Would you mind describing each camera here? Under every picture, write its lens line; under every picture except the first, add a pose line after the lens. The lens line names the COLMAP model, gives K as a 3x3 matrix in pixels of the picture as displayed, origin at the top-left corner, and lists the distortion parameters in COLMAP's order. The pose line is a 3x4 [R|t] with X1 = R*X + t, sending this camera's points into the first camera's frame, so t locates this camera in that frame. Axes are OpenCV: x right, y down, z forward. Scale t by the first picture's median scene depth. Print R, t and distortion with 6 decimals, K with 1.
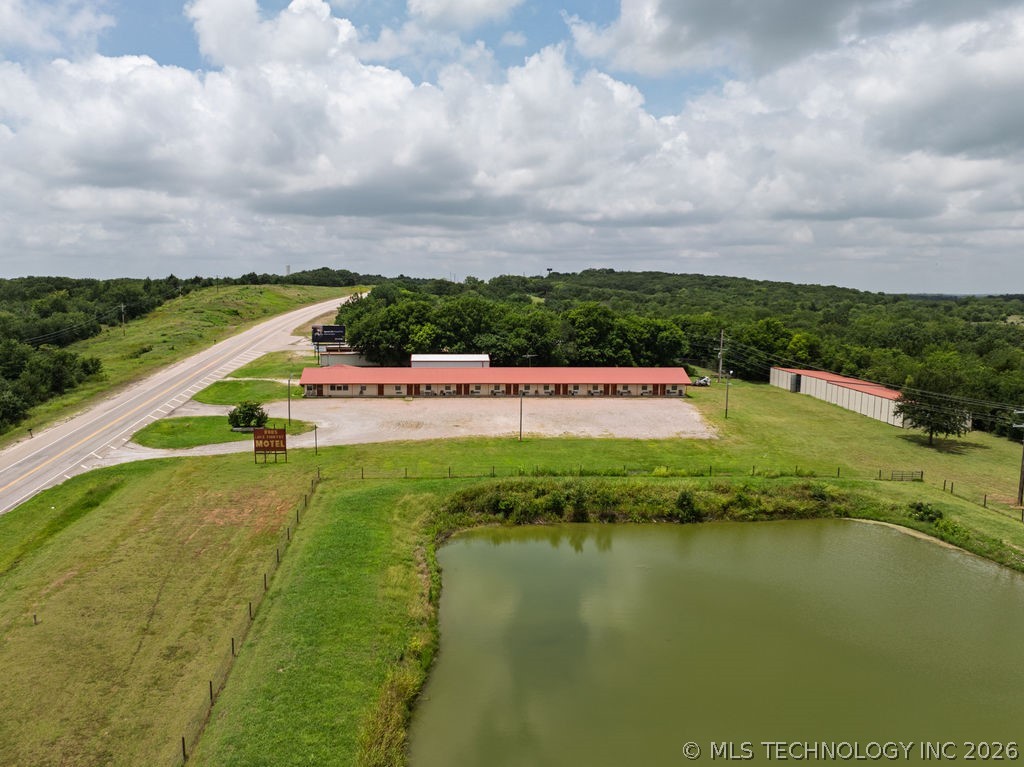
lens RADIAL K [[711.9, 0, 578.1], [0, 711.9, 384.8], [0, 0, 1]] dist [-0.022466, -0.002328]
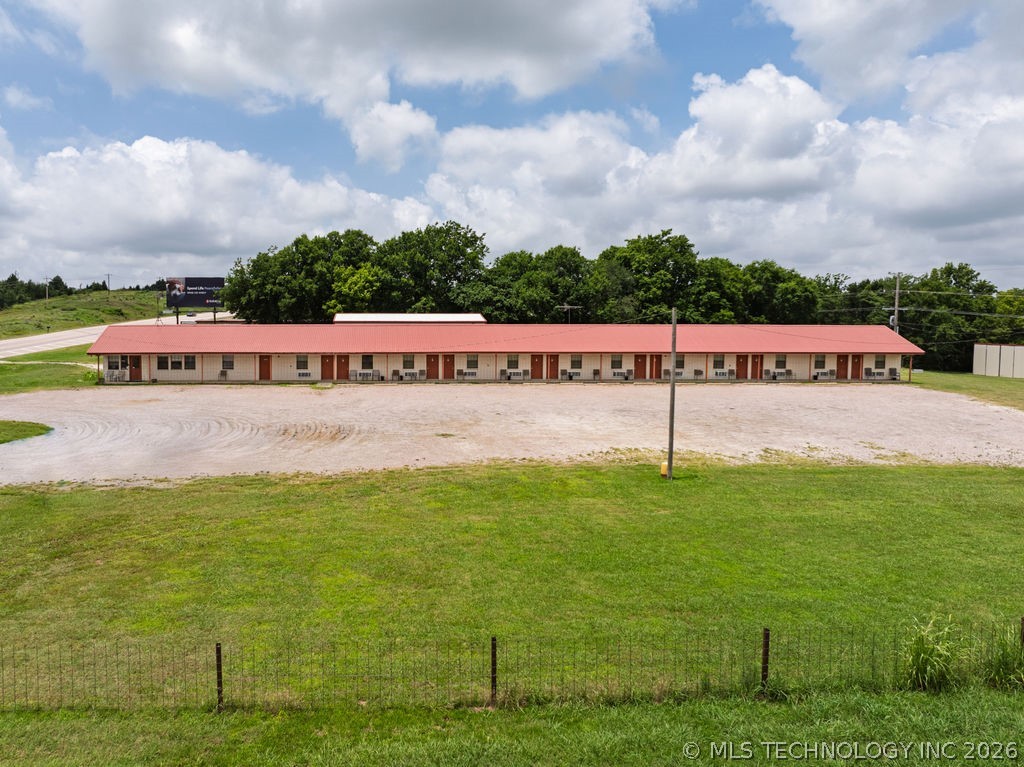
lens RADIAL K [[696.0, 0, 504.0], [0, 696.0, 403.5], [0, 0, 1]] dist [-0.030265, -0.000298]
pose [[0.999875, -0.004900, -0.015039, -0.103120], [0.004483, 0.999606, -0.027691, 0.039413], [0.015169, 0.027620, 0.999503, 0.494813]]
